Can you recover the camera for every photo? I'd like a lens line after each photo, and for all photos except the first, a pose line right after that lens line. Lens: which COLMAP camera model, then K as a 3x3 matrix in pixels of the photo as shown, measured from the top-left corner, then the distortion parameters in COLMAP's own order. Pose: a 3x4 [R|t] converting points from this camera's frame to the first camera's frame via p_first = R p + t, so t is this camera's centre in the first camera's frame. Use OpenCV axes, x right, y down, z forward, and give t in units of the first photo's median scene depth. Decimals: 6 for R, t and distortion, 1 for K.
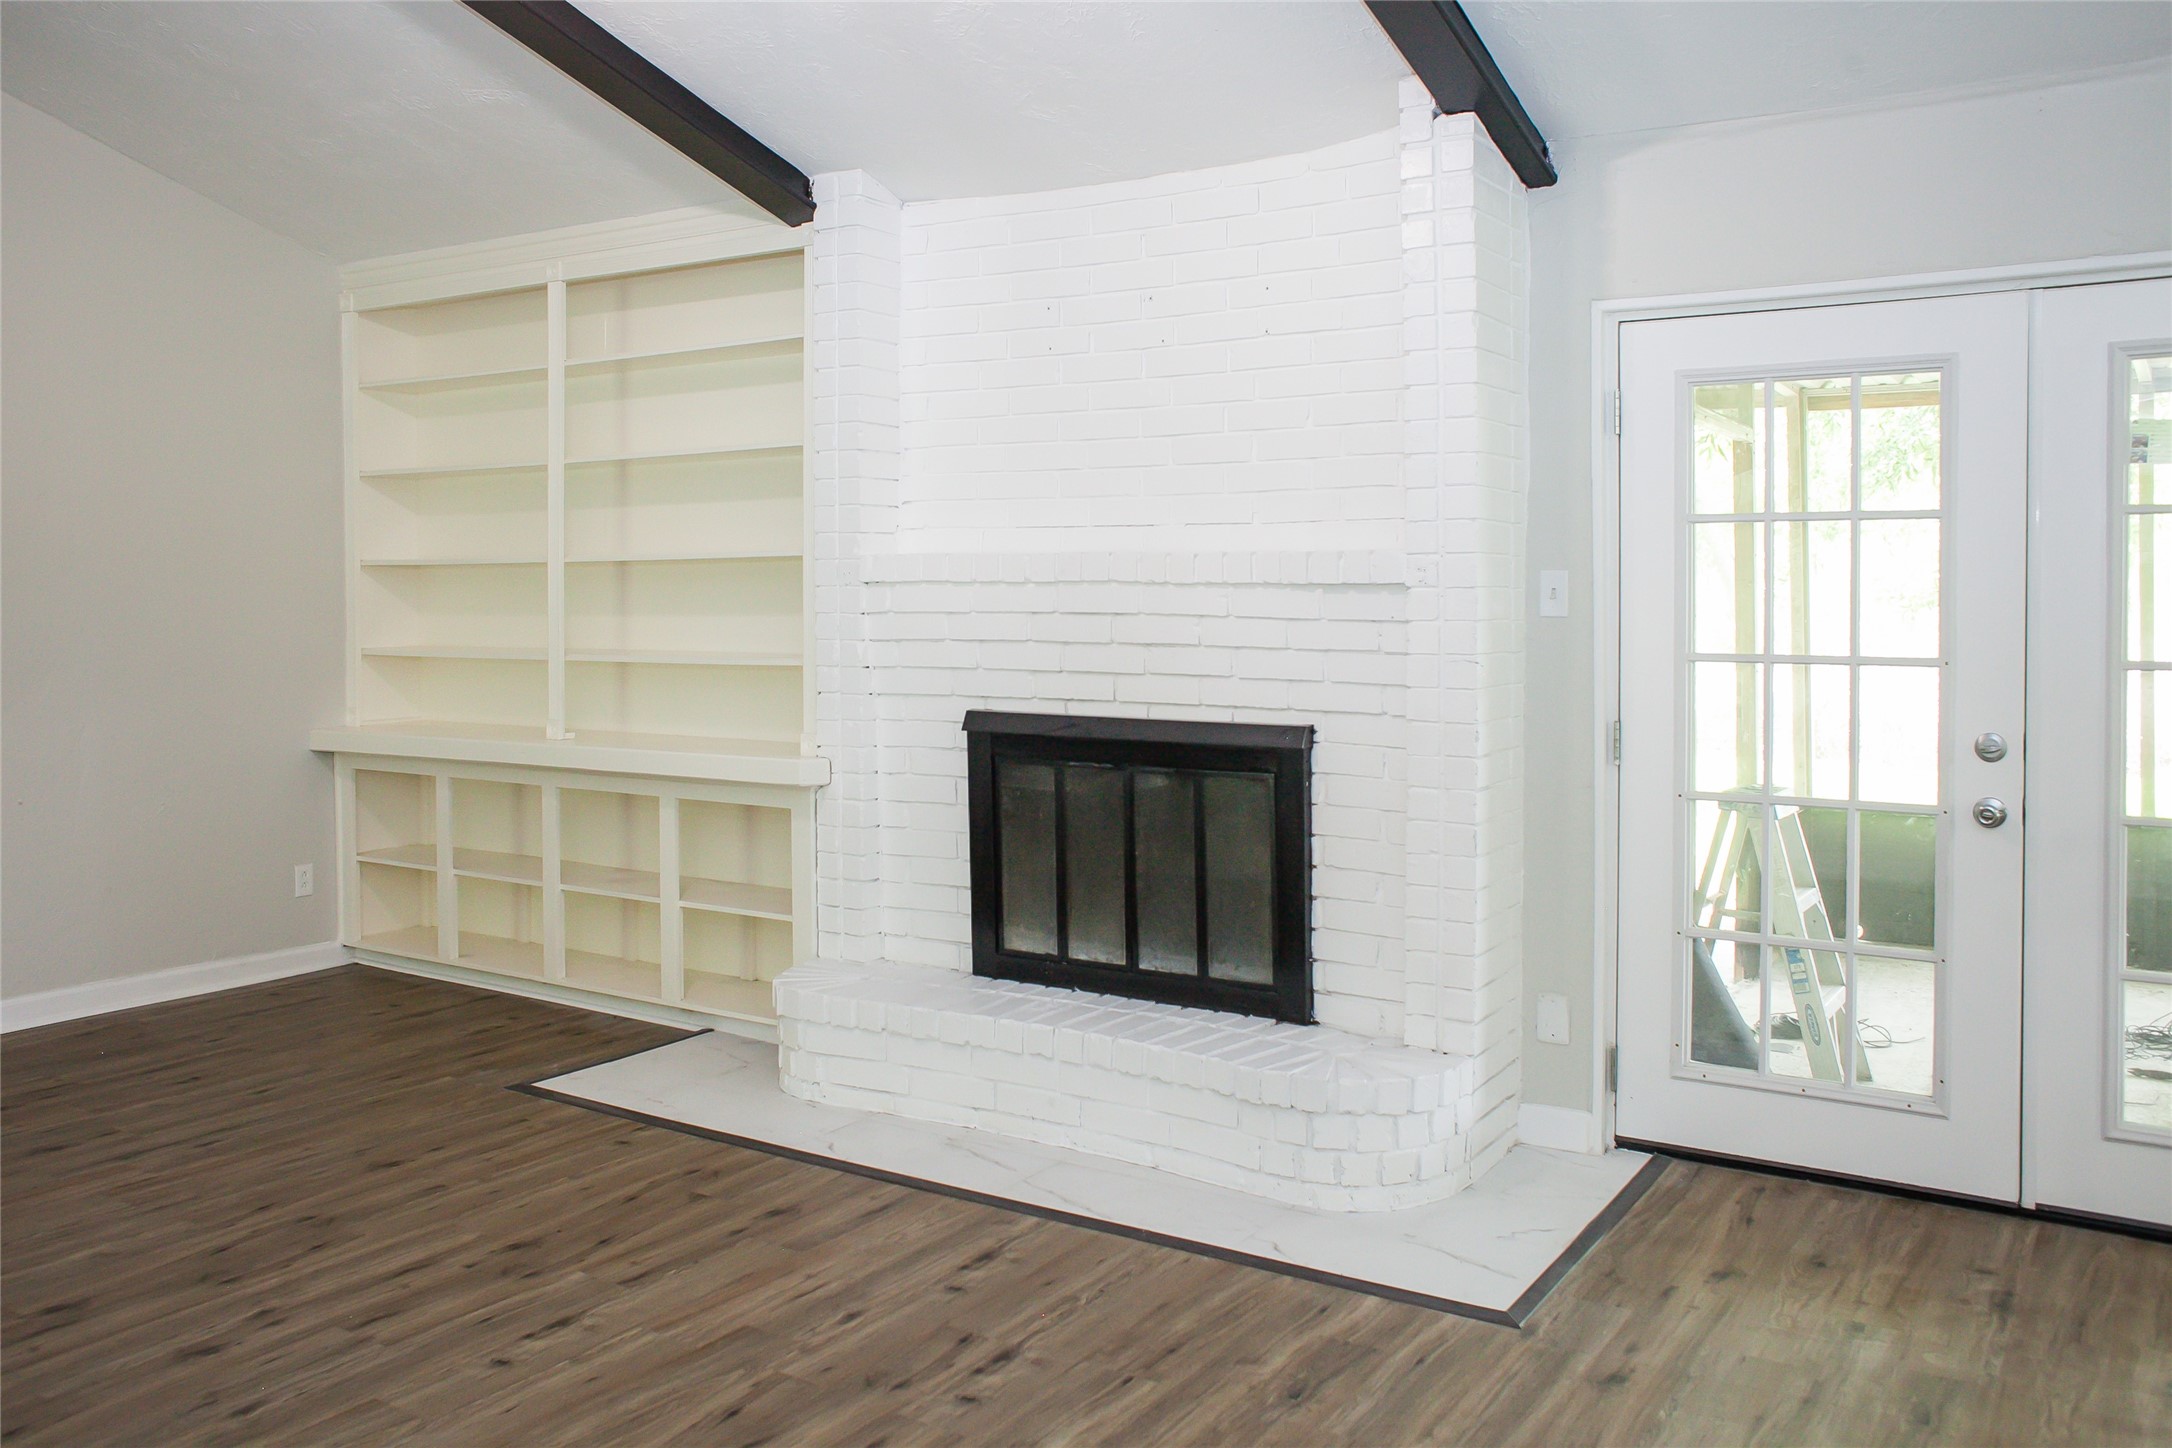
lens RADIAL K [[1812.1, 0, 1027.5], [0, 1812.1, 620.4], [0, 0, 1]] dist [-0.062198, 0.076126]
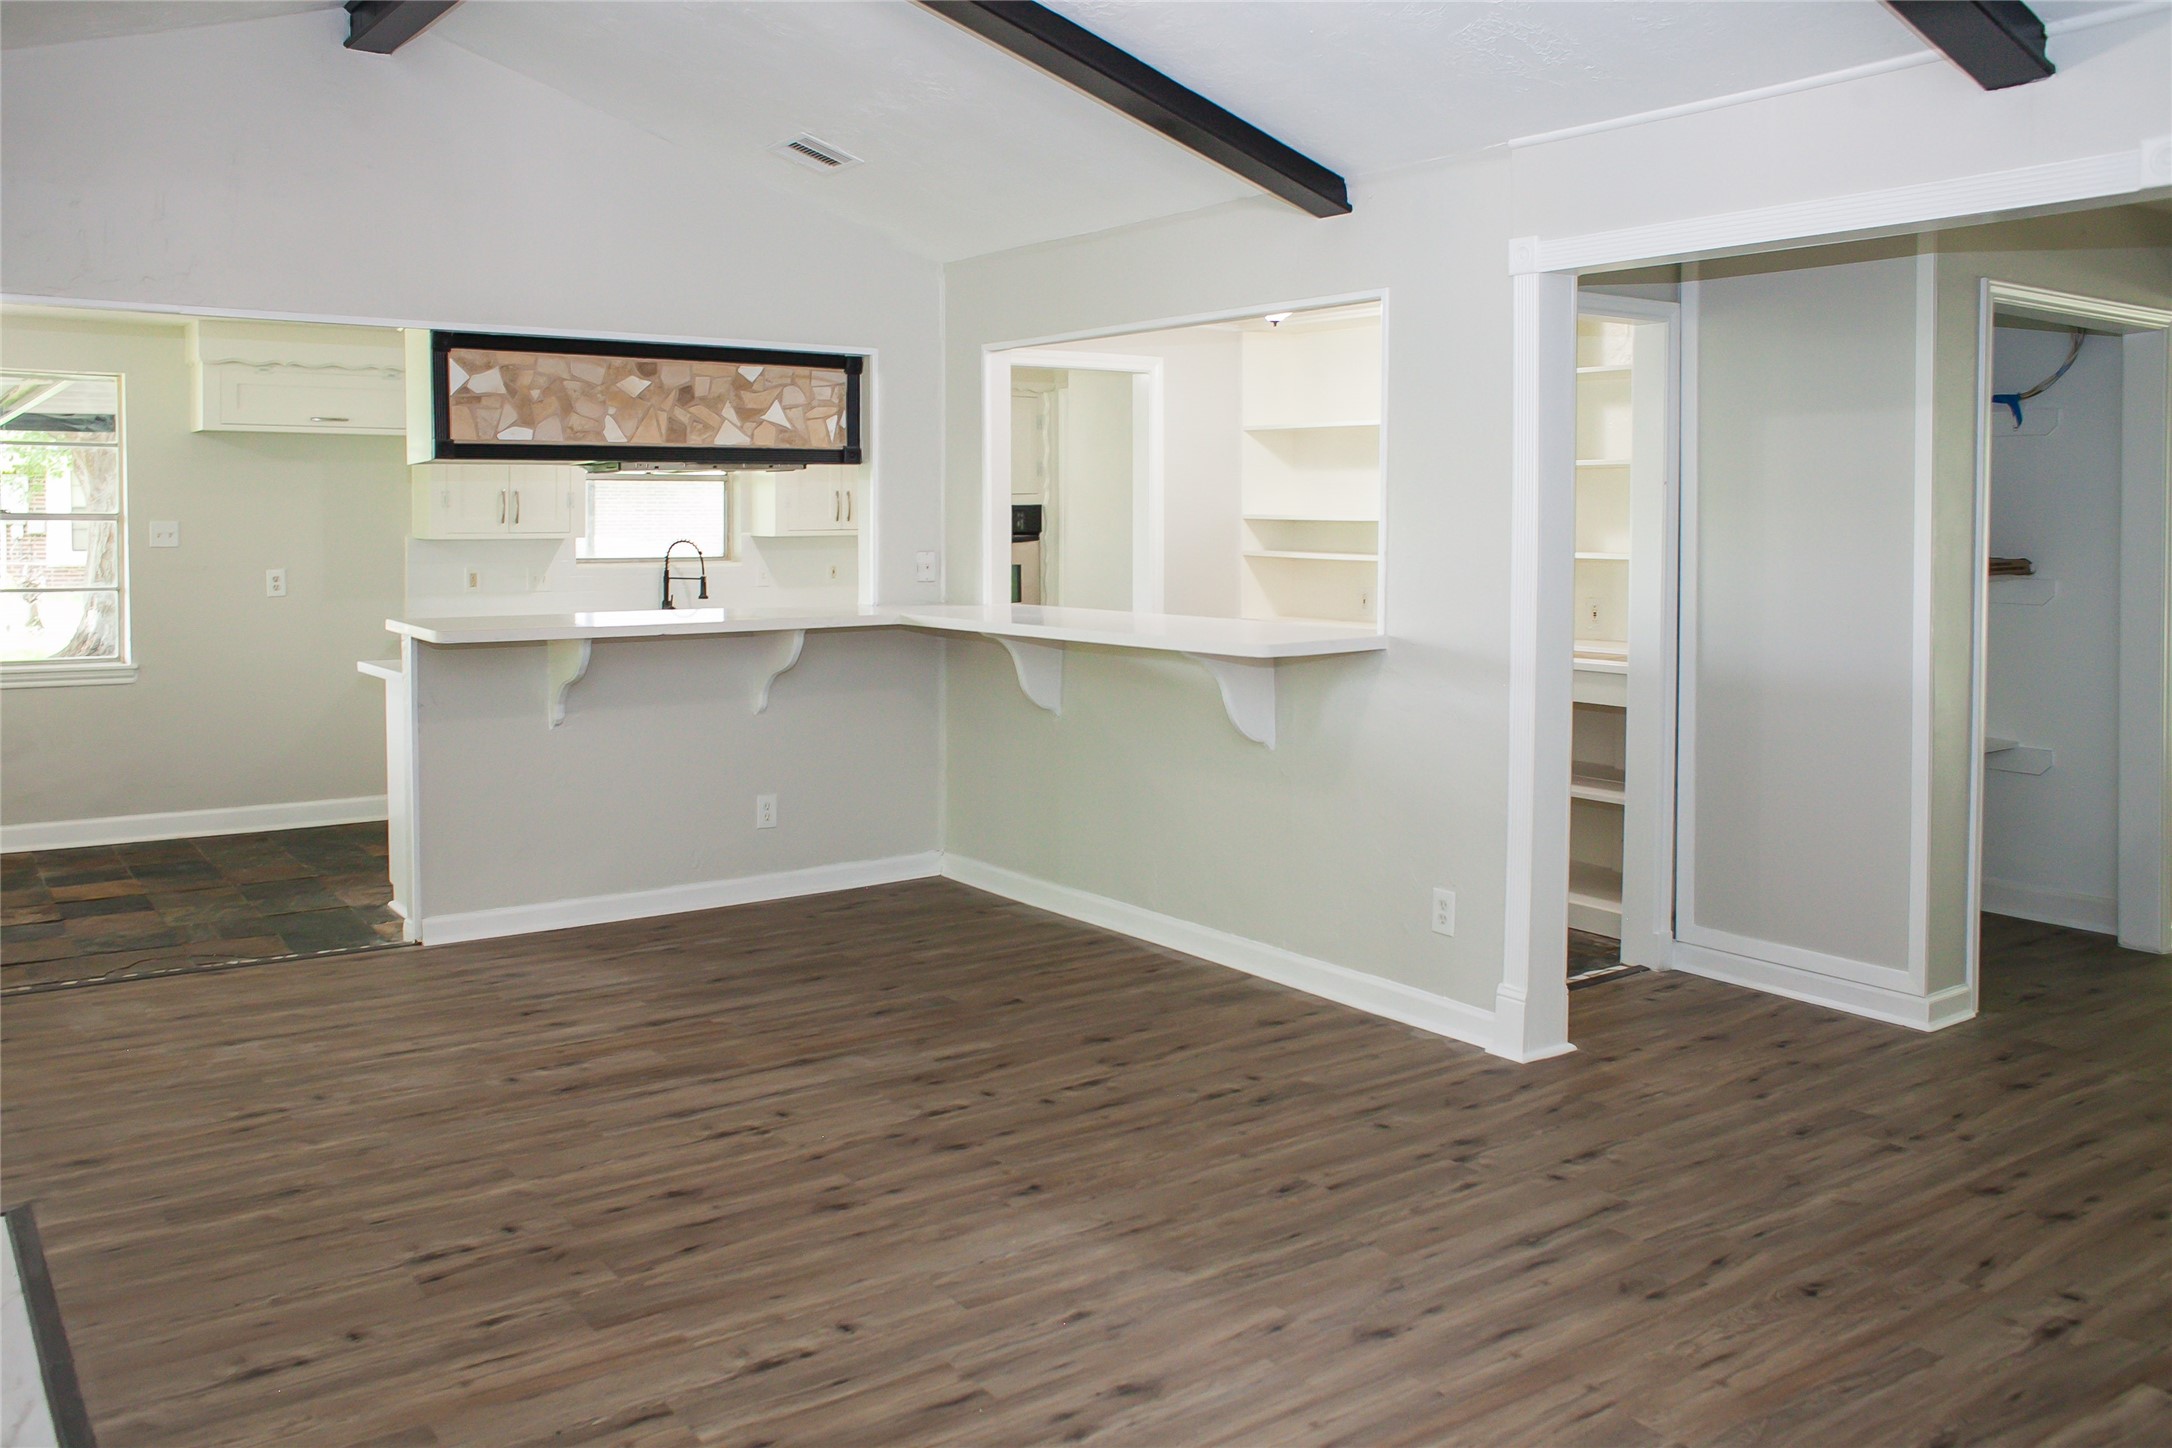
lens RADIAL K [[1775.3, 0, 1086.7], [0, 1775.3, 572.8], [0, 0, 1]] dist [-0.065843, 0.075759]
pose [[-0.941651, -0.012503, 0.336357, -0.541676], [0.007364, 0.998305, 0.057726, -0.046553], [-0.336509, 0.056835, -0.939964, 1.346569]]
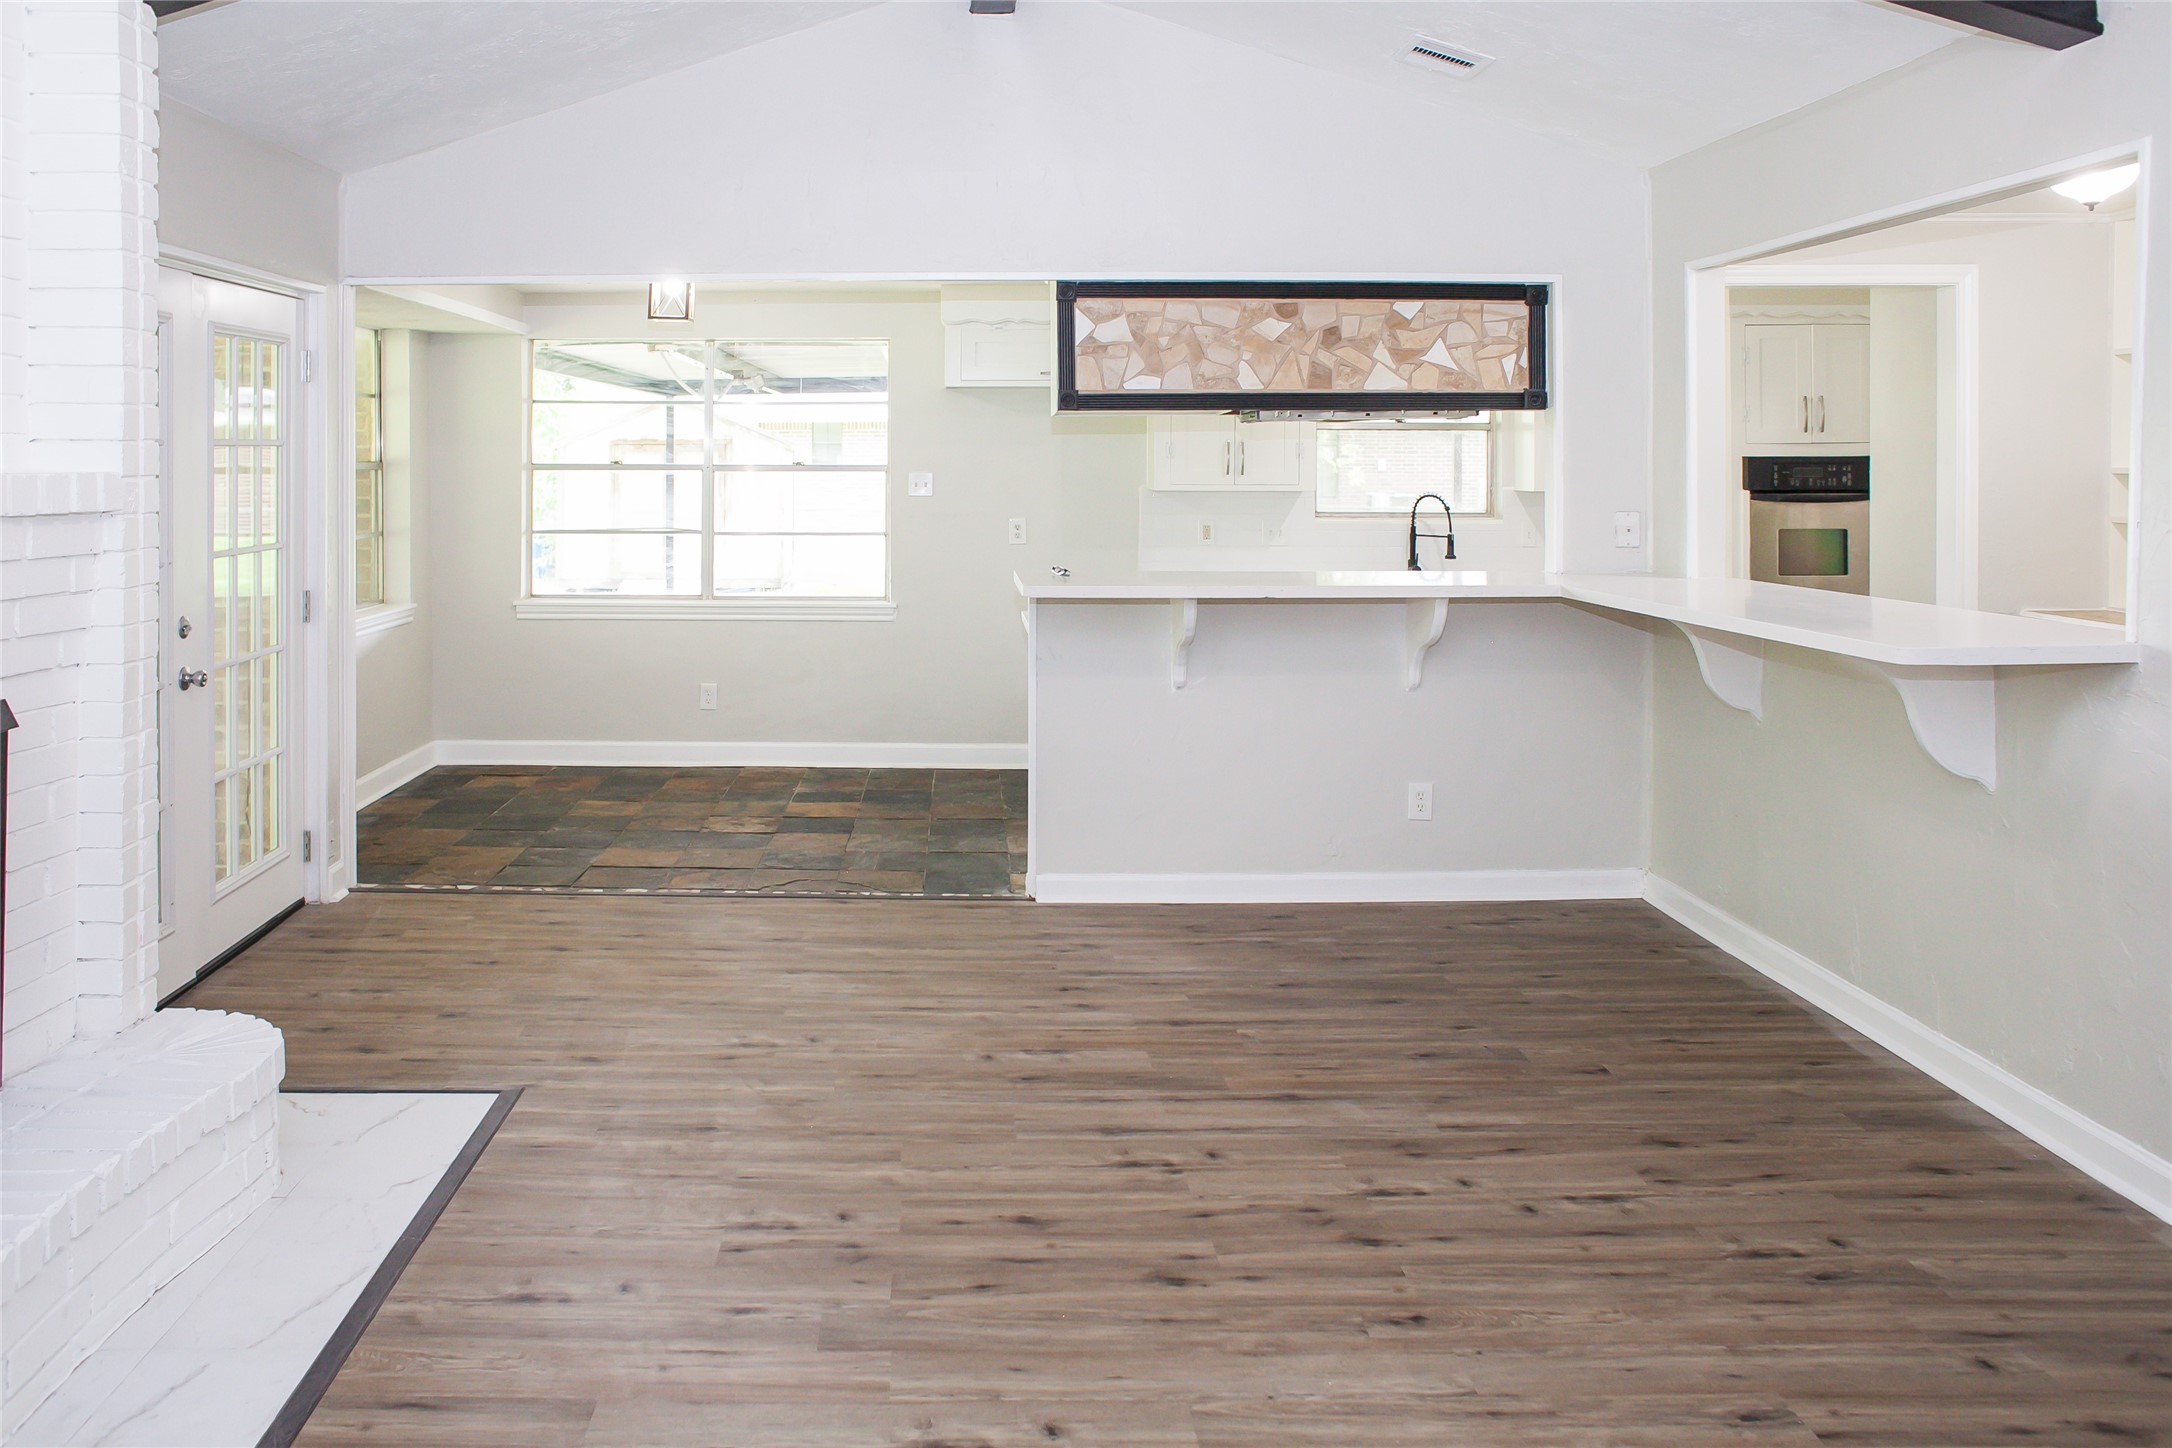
lens RADIAL K [[1810.5, 0, 938.5], [0, 1810.5, 471.4], [0, 0, 1]] dist [-0.070839, 0.059168]
pose [[-0.565957, -0.005855, 0.824414, -0.694310], [0.019288, 0.999607, 0.020340, -0.042749], [-0.824209, 0.027413, -0.565622, 1.095722]]
